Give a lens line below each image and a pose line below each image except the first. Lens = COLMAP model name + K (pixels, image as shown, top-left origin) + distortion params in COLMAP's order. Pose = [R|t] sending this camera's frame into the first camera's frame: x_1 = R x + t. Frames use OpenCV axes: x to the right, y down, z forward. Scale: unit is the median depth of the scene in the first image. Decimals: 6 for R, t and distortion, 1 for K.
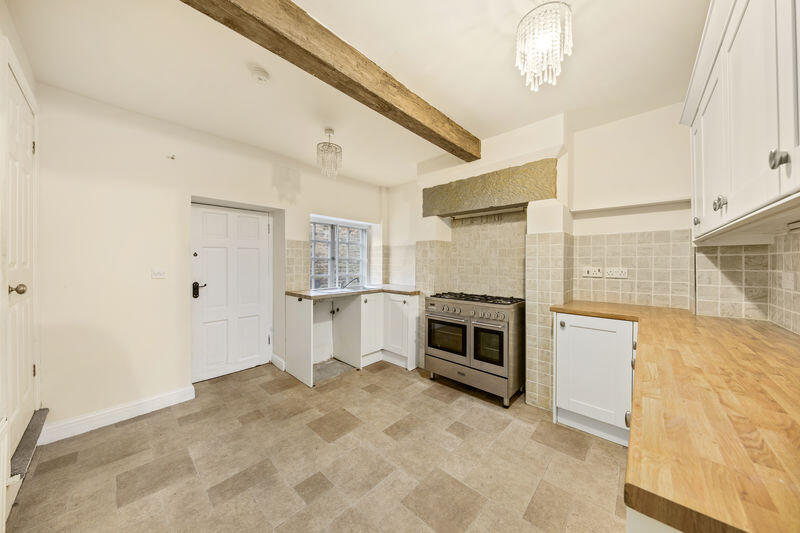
lens RADIAL K [[264.6, 0, 405.2], [0, 264.6, 261.4], [0, 0, 1]] dist [0.001285, -0.000085]
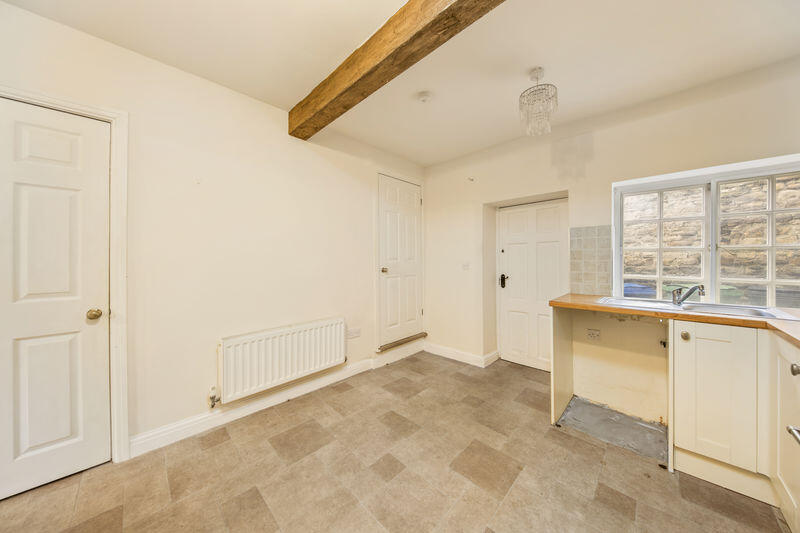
lens RADIAL K [[261.5, 0, 403.8], [0, 261.5, 257.2], [0, 0, 1]] dist [-0.001332, -0.000236]
pose [[-0.029208, -0.009929, -0.999524, 0.504077], [0.010710, 0.999890, -0.010246, 0.013442], [0.999516, -0.011005, -0.029098, 0.780995]]
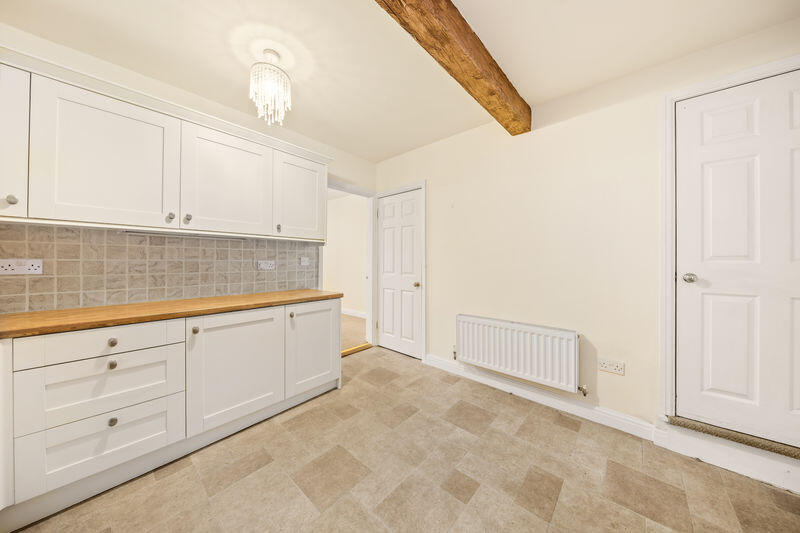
lens RADIAL K [[264.6, 0, 405.2], [0, 264.6, 261.4], [0, 0, 1]] dist [0.001285, -0.000085]
pose [[-0.999812, -0.006090, -0.018429, -0.085361], [-0.006121, 0.999980, 0.001607, 0.023720], [0.018419, 0.001719, -0.999829, 1.386856]]
